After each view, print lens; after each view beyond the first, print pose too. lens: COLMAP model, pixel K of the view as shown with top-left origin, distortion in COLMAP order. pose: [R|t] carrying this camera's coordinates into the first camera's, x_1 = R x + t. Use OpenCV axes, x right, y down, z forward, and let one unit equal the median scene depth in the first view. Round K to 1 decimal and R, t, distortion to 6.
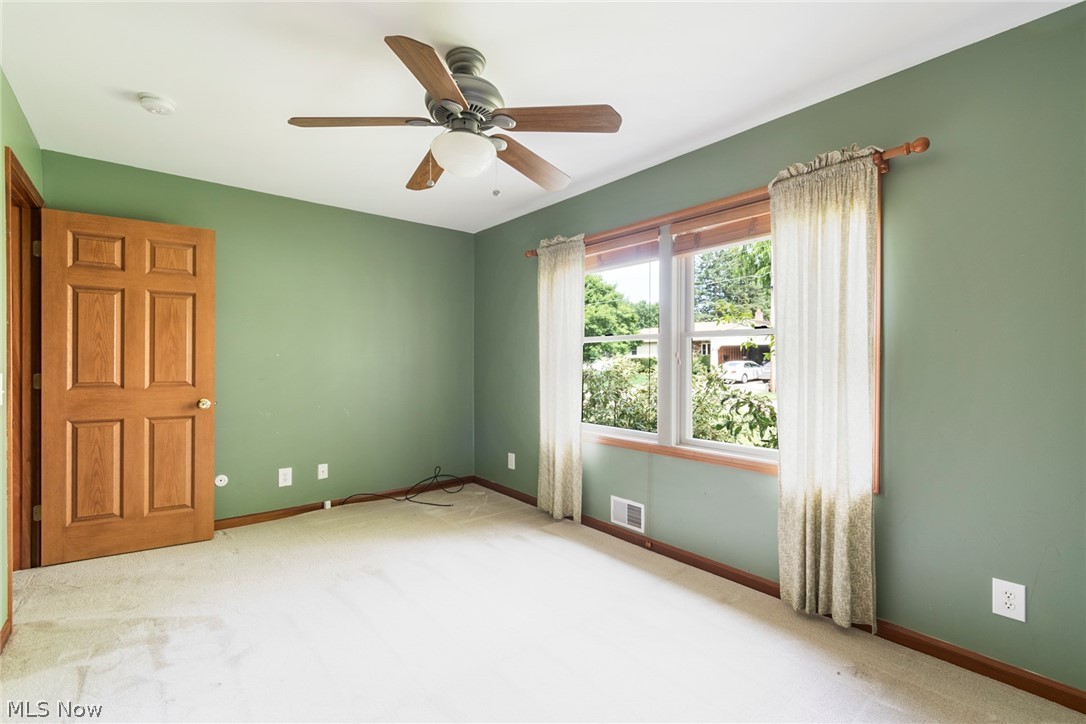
lens RADIAL K [[522.6, 0, 543.0], [0, 522.6, 362.0], [0, 0, 1]] dist [0.000124, -0.000055]
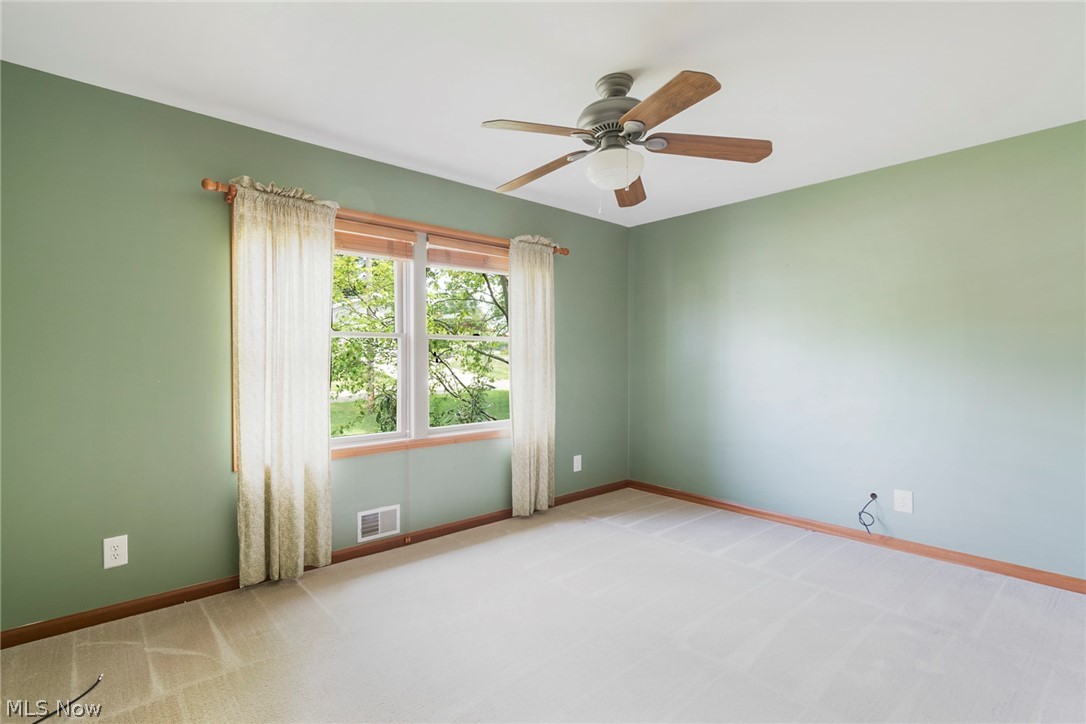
lens RADIAL K [[489.4, 0, 543.0], [0, 489.4, 362.0], [0, 0, 1]] dist [0.000461, -0.000135]
pose [[-0.062548, -0.022889, 0.997779, -0.736854], [-0.009036, 0.999709, 0.022367, -0.022000], [-0.998001, -0.007617, -0.062737, 0.769315]]
